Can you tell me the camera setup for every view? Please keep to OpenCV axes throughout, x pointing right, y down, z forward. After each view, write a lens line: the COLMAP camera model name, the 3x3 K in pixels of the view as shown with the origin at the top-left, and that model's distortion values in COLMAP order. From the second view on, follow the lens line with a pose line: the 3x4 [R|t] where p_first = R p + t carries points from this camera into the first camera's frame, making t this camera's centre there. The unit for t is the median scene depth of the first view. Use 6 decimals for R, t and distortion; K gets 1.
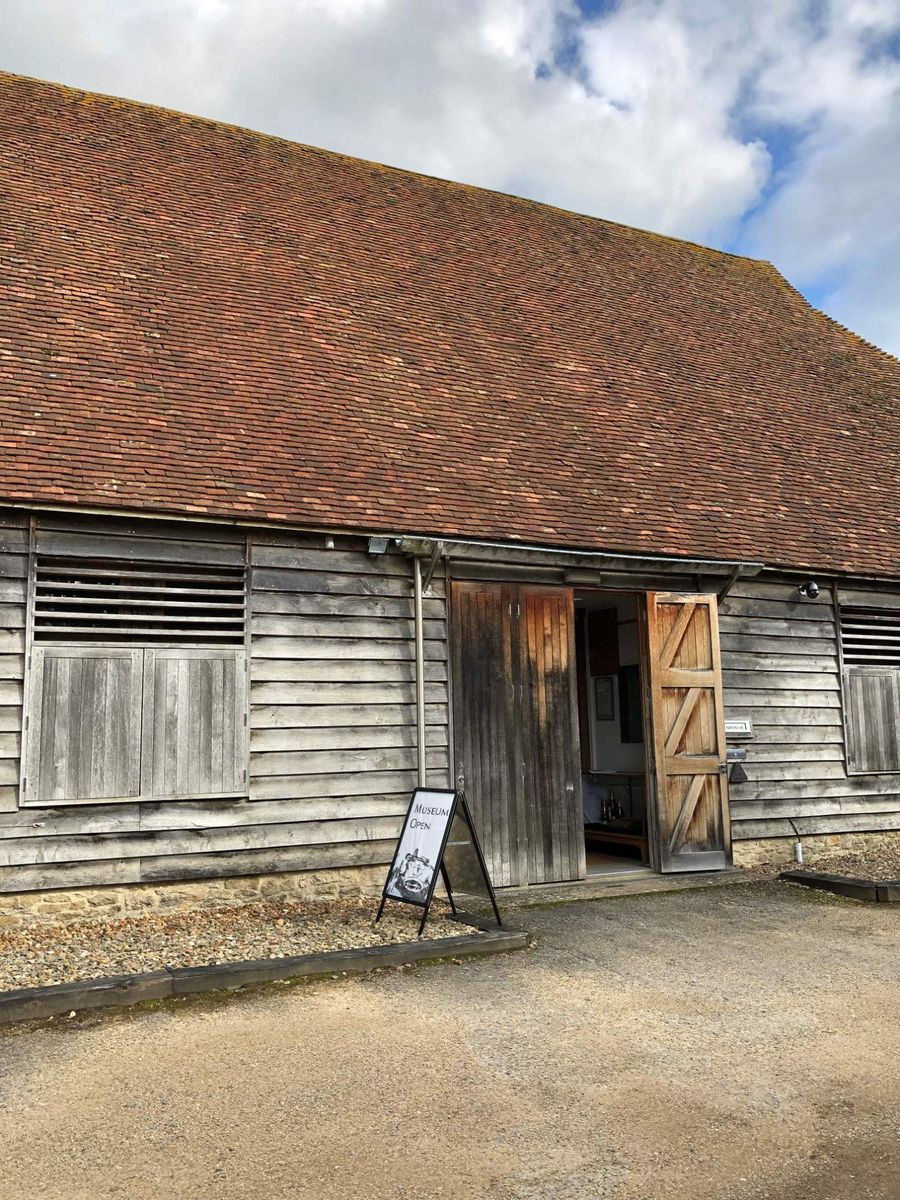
lens RADIAL K [[986.0, 0, 427.6], [0, 986.0, 608.2], [0, 0, 1]] dist [0.029517, -0.001655]
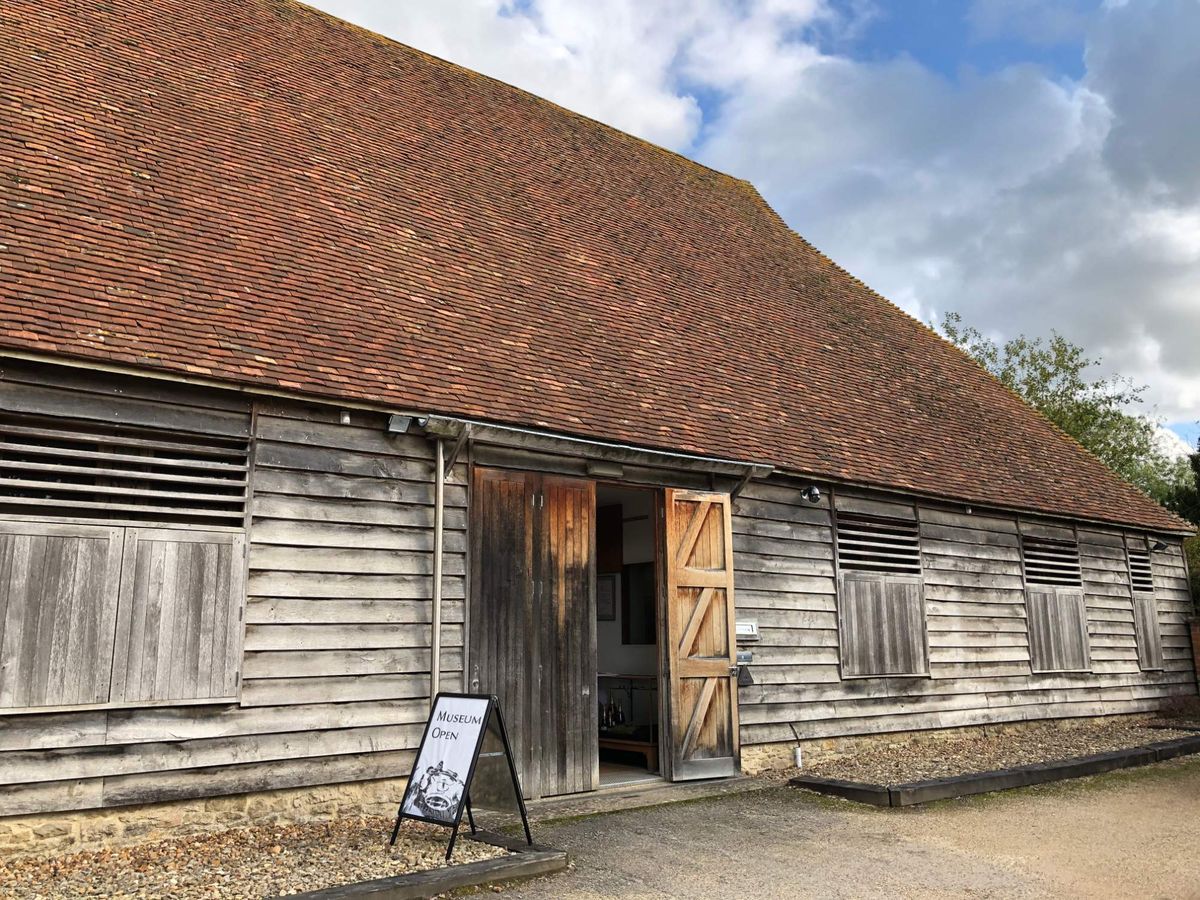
lens RADIAL K [[986.0, 0, 565.6], [0, 986.0, 452.6], [0, 0, 1]] dist [0.029517, -0.001655]
pose [[0.975921, 0.051030, 0.212072, -0.087510], [-0.038589, 0.997305, -0.062397, 0.013236], [-0.214685, 0.052711, 0.975260, 0.068969]]
